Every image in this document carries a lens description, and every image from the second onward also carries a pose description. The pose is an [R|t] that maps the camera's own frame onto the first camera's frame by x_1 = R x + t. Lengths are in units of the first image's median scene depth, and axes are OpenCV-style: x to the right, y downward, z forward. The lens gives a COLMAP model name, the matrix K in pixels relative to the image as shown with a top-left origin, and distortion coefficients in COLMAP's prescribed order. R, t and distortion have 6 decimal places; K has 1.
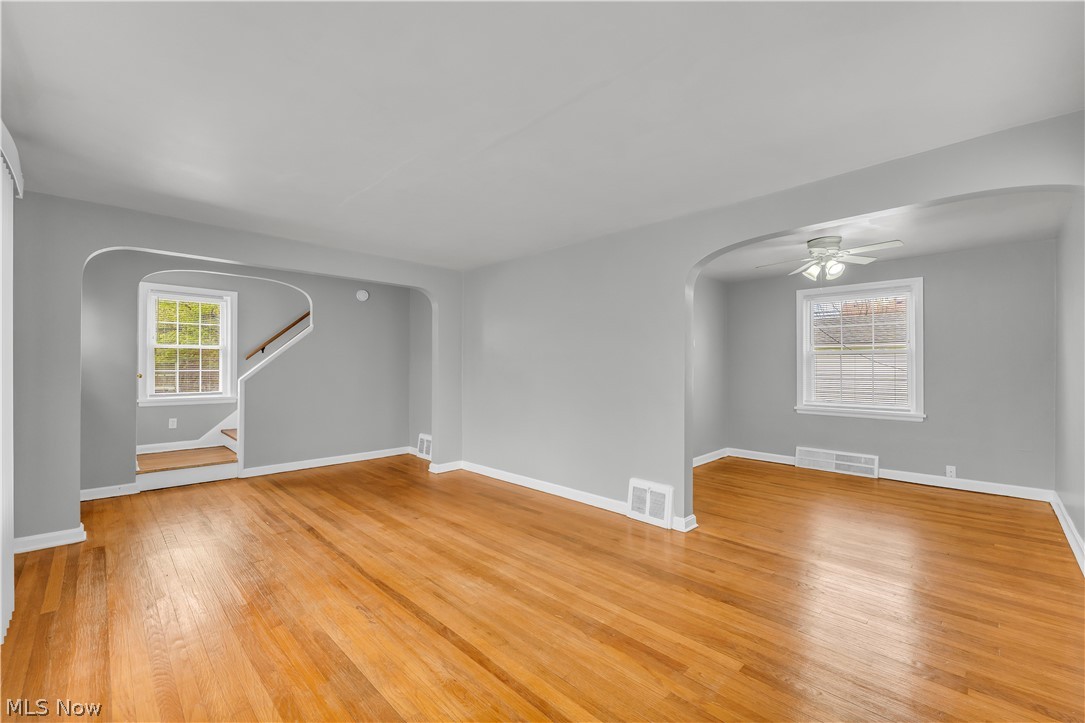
lens RADIAL K [[447.9, 0, 530.2], [0, 447.9, 363.1], [0, 0, 1]] dist [-0.001564, -0.000183]
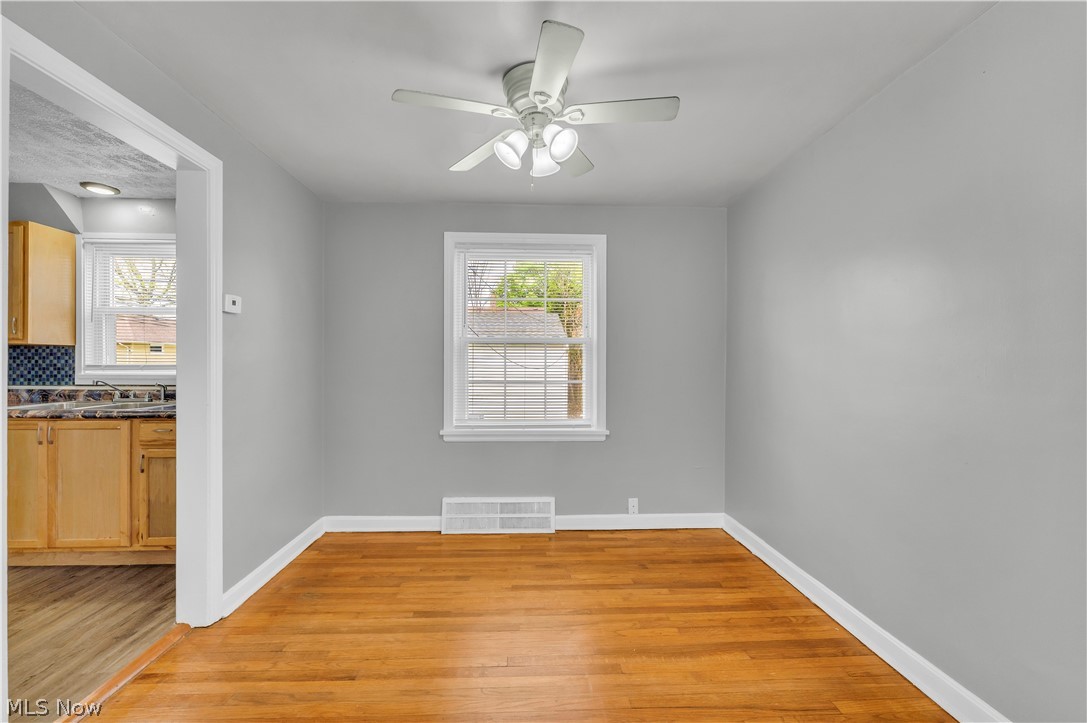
lens RADIAL K [[461.0, 0, 543.5], [0, 461.0, 361.5], [0, 0, 1]] dist [0.001417, 0.000072]
pose [[0.667193, 0.000887, 0.744885, 0.256434], [-0.005494, 0.999978, 0.003730, 0.004415], [-0.744865, -0.006581, 0.667183, 0.551885]]
